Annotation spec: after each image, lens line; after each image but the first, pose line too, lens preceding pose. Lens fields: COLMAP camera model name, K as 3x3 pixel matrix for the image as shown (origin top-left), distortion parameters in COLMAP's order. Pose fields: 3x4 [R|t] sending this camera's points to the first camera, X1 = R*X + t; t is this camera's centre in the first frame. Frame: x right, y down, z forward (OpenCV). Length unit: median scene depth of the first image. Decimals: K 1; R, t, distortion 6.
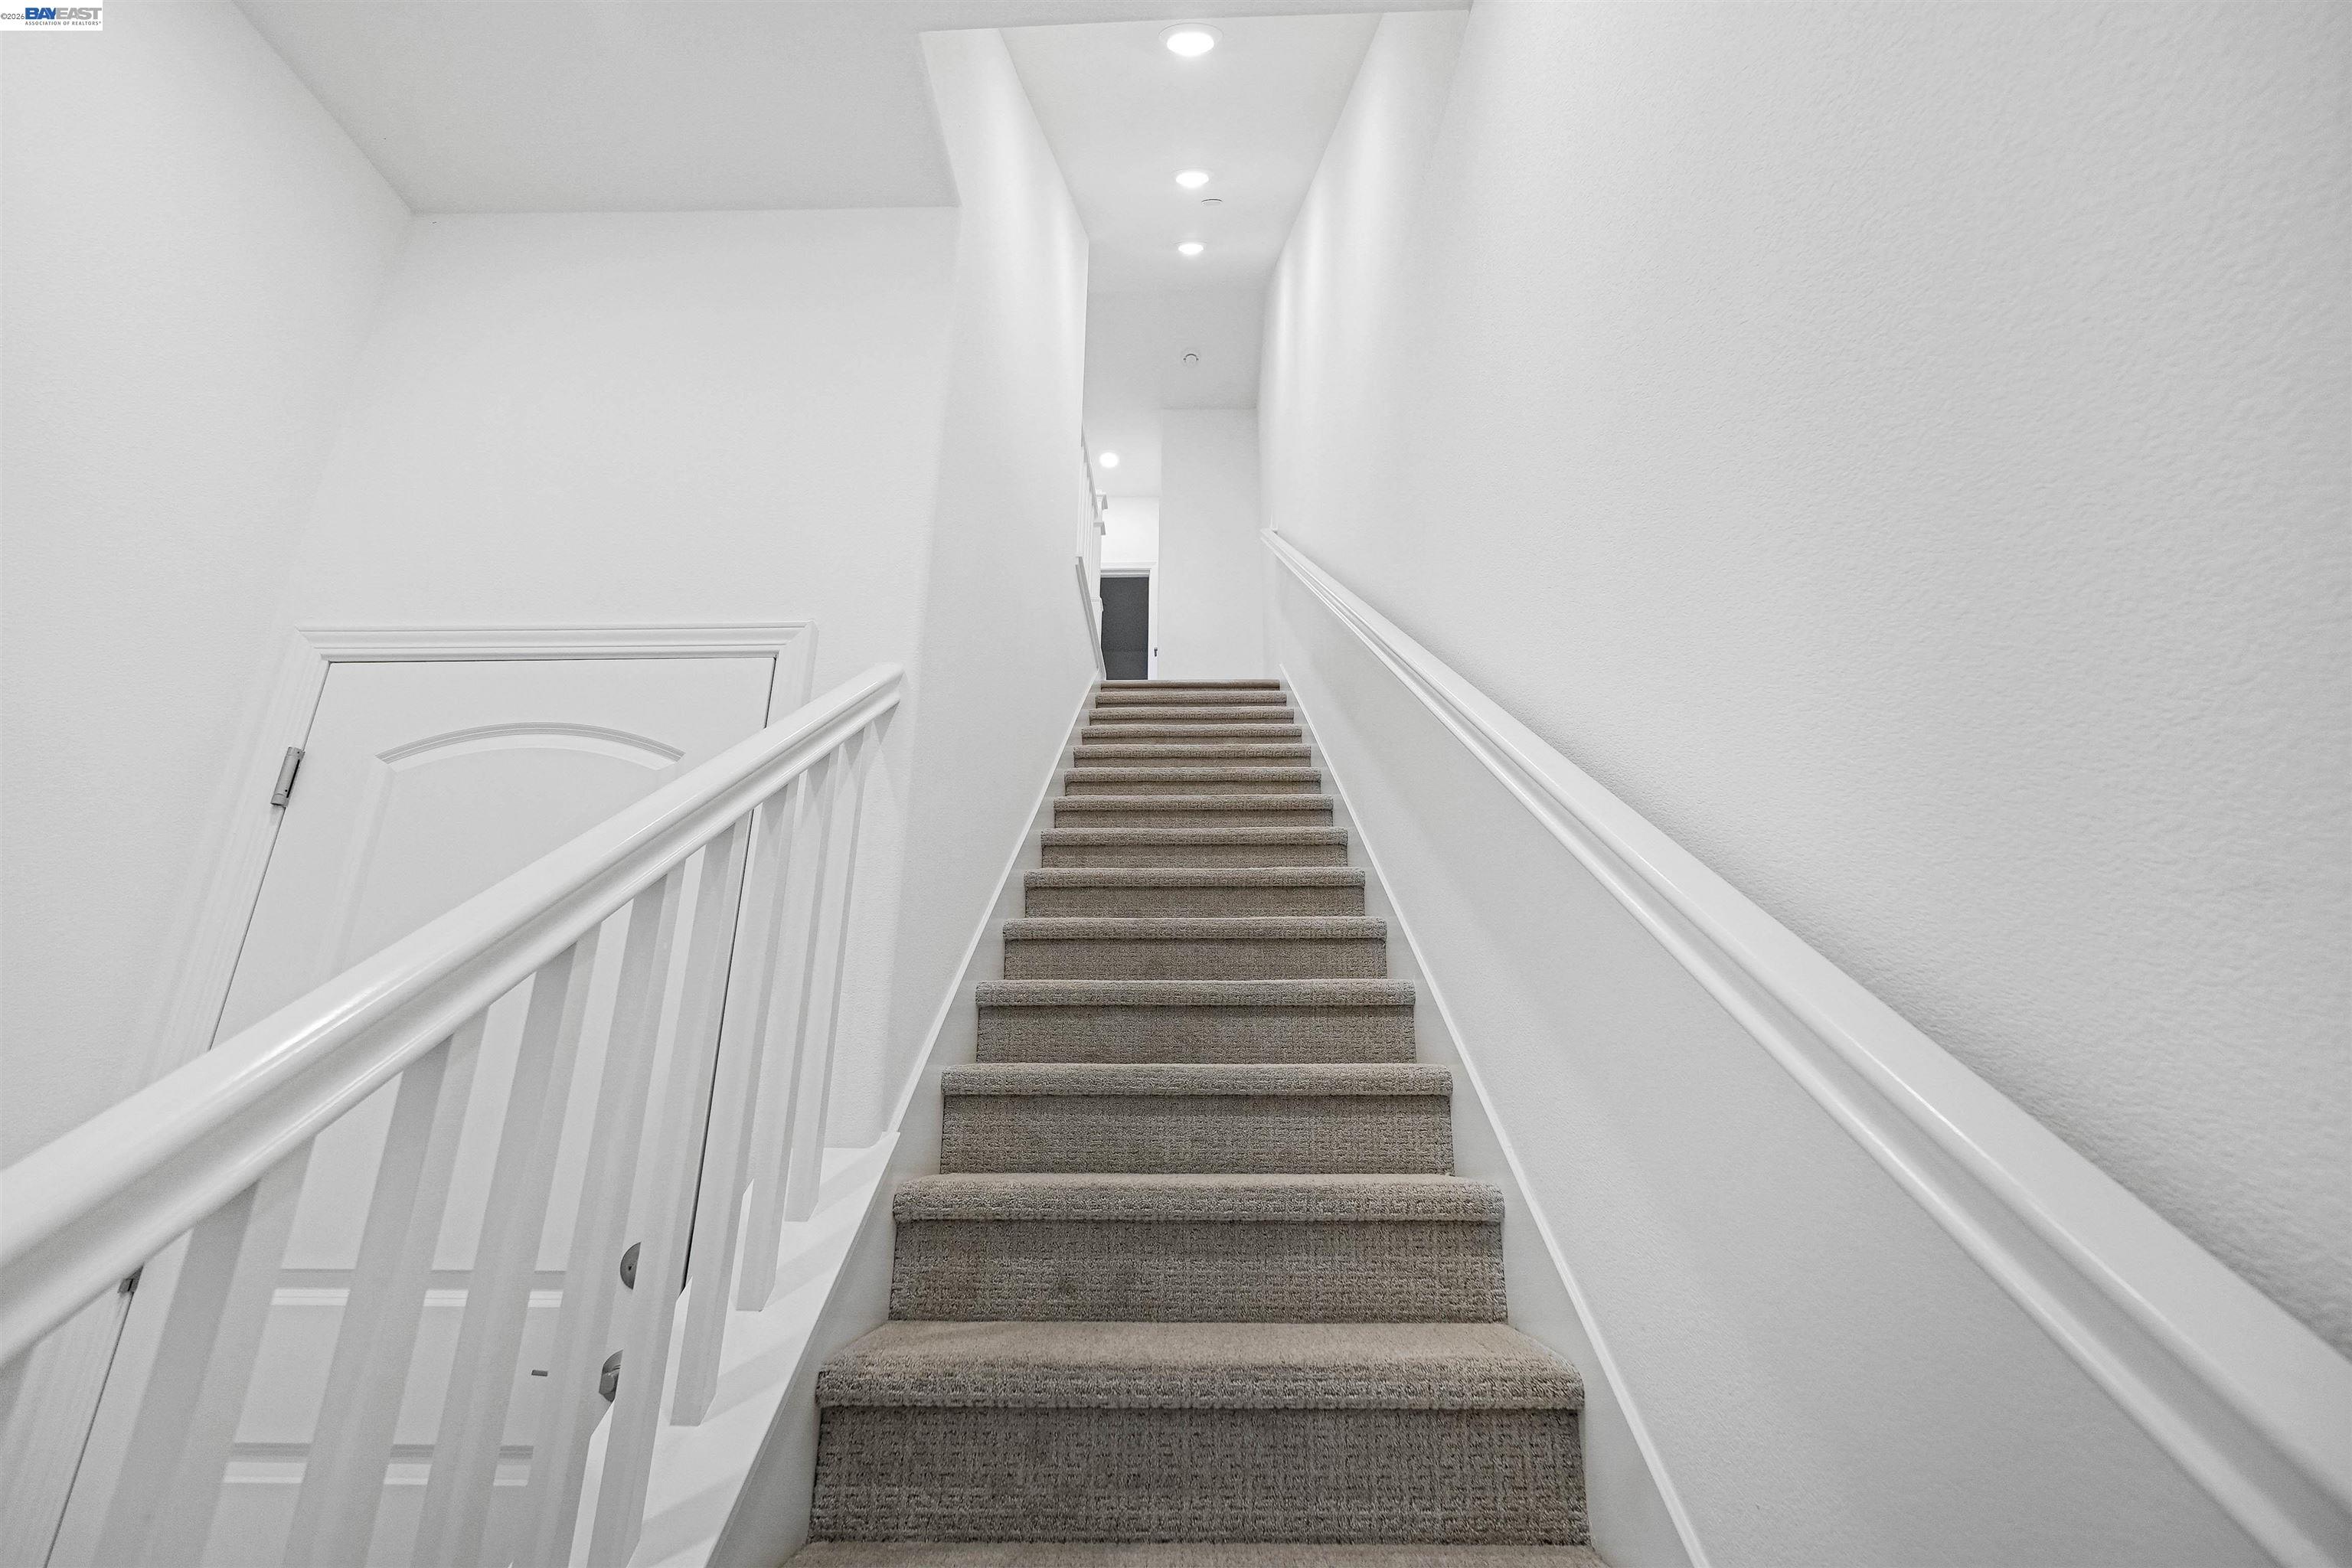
lens RADIAL K [[1012.6, 0, 1166.9], [0, 1012.6, 776.6], [0, 0, 1]] dist [-0.003880, 0.000066]
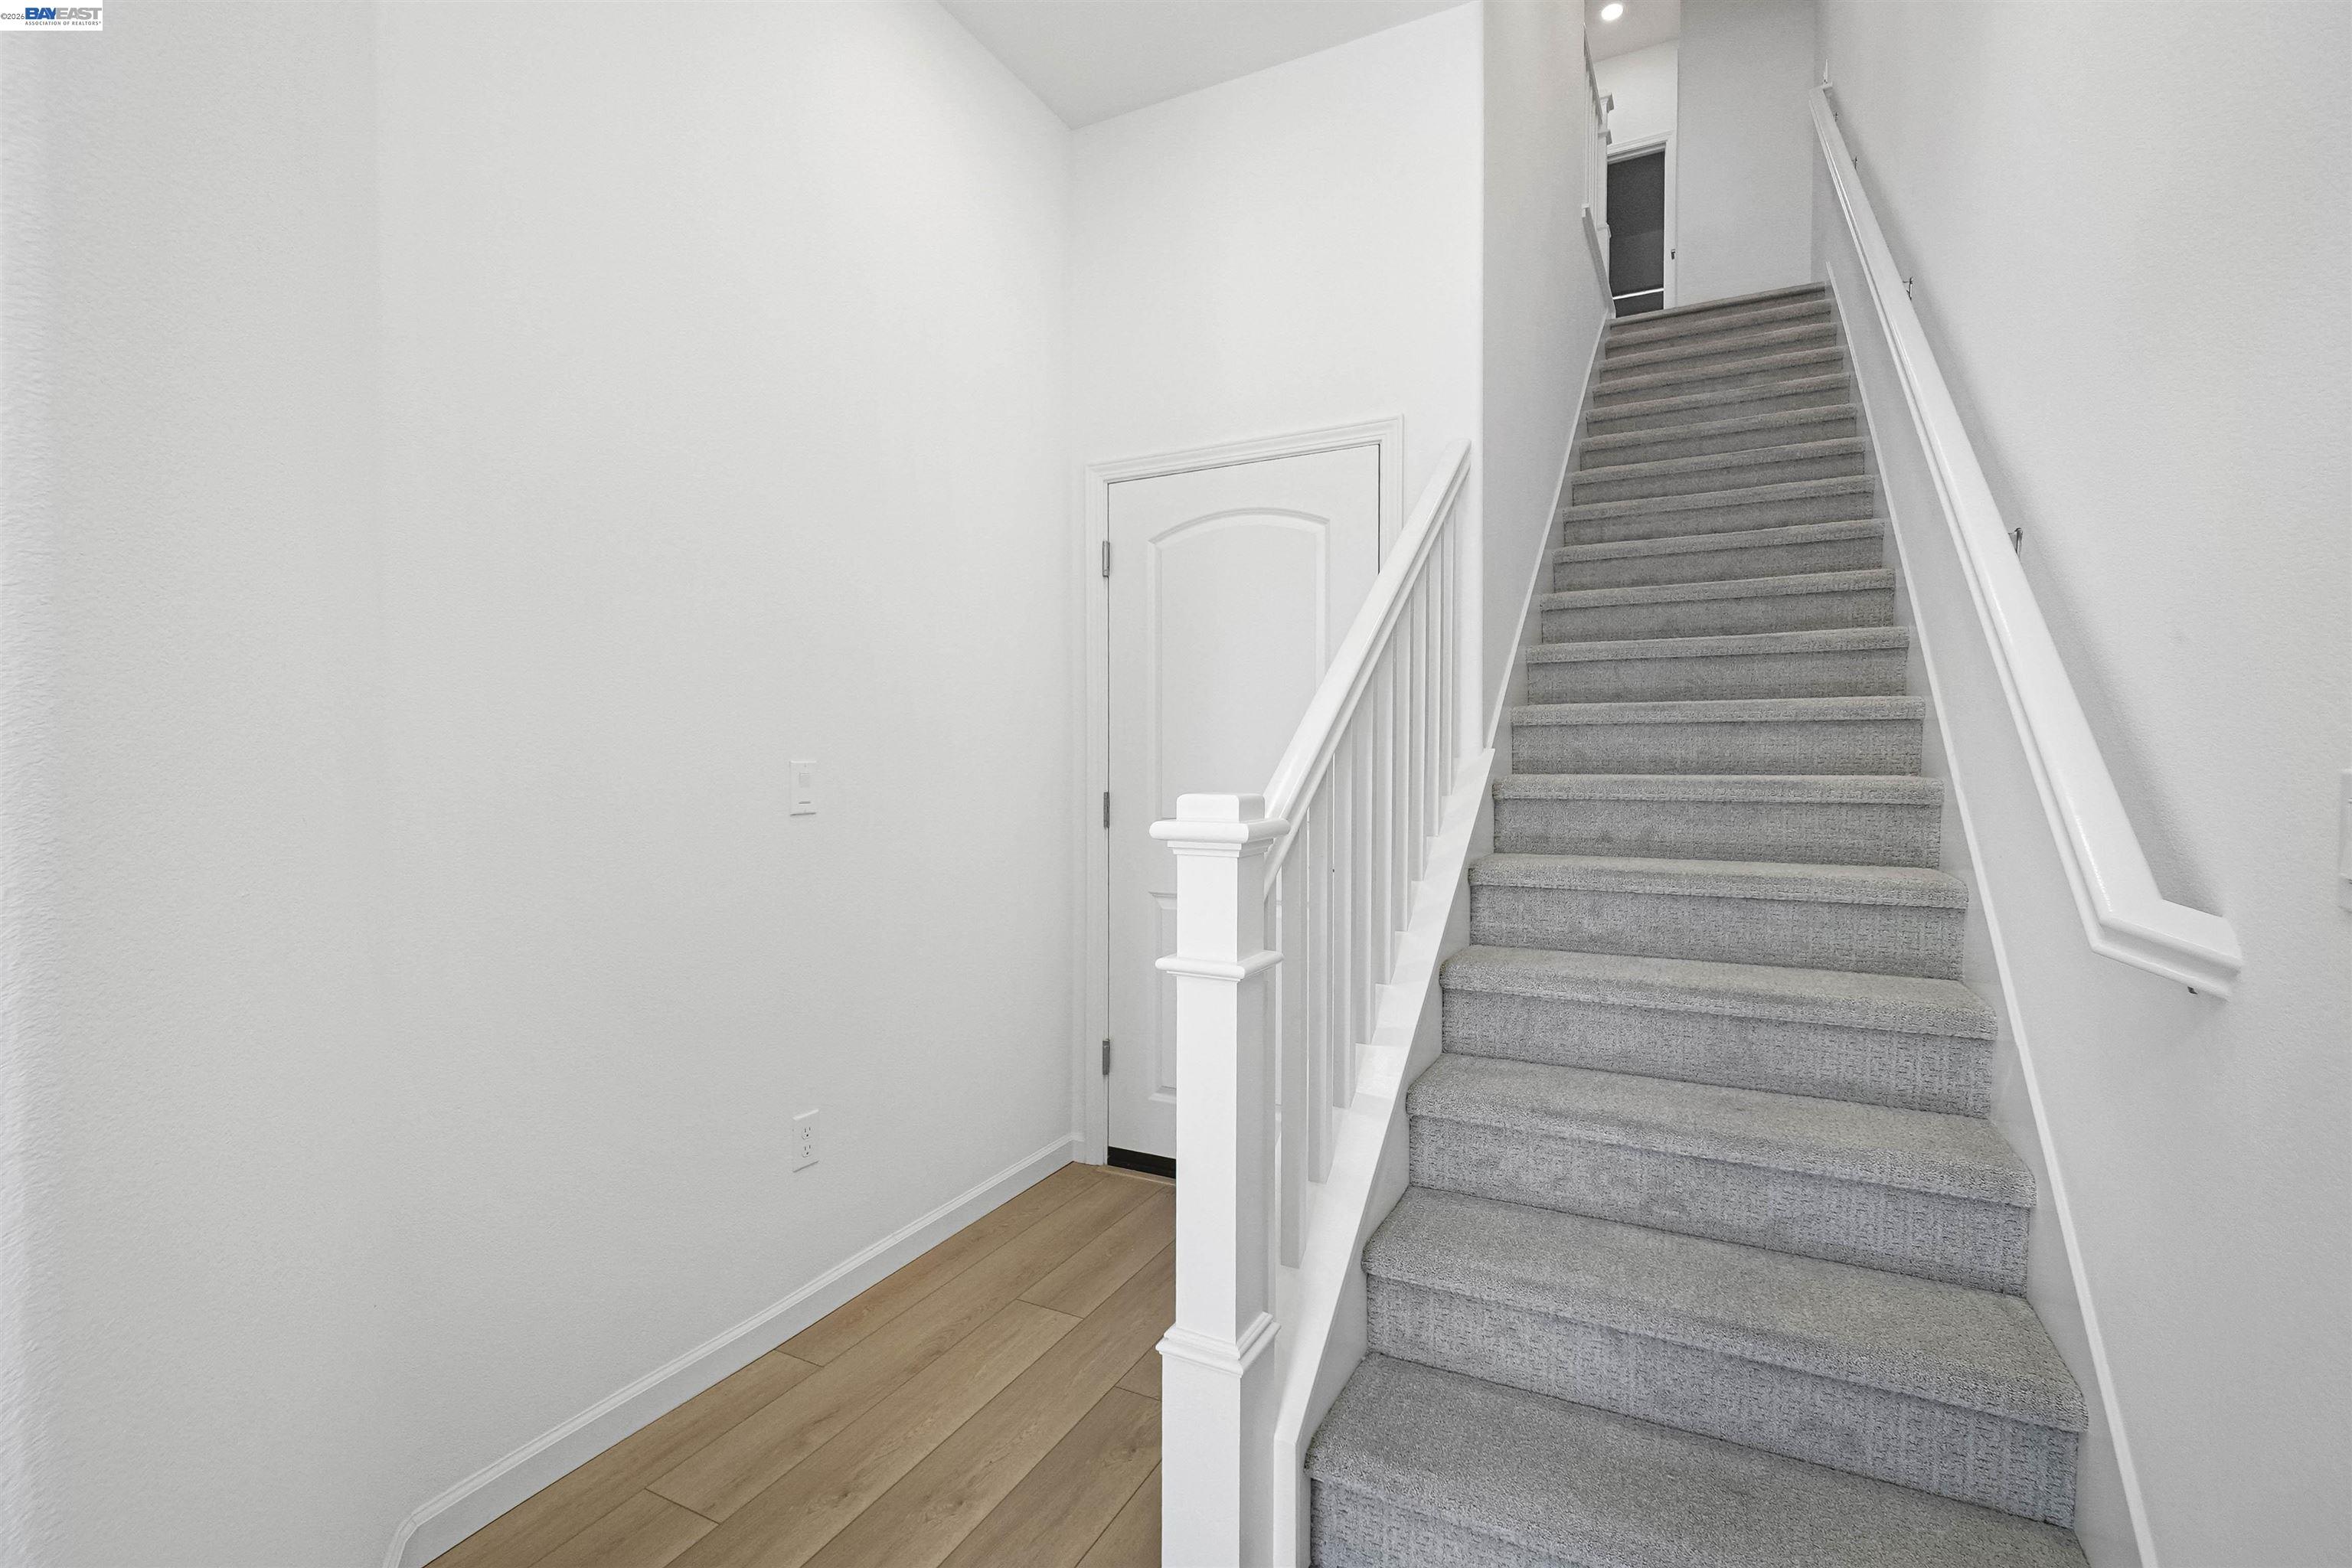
lens RADIAL K [[1012.6, 0, 1166.9], [0, 1012.6, 776.6], [0, 0, 1]] dist [-0.003880, 0.000066]
pose [[0.888388, 0.003657, -0.459079, 0.015002], [0.157158, 0.937130, 0.311589, -0.166151], [0.431356, -0.348960, 0.831960, -0.505079]]
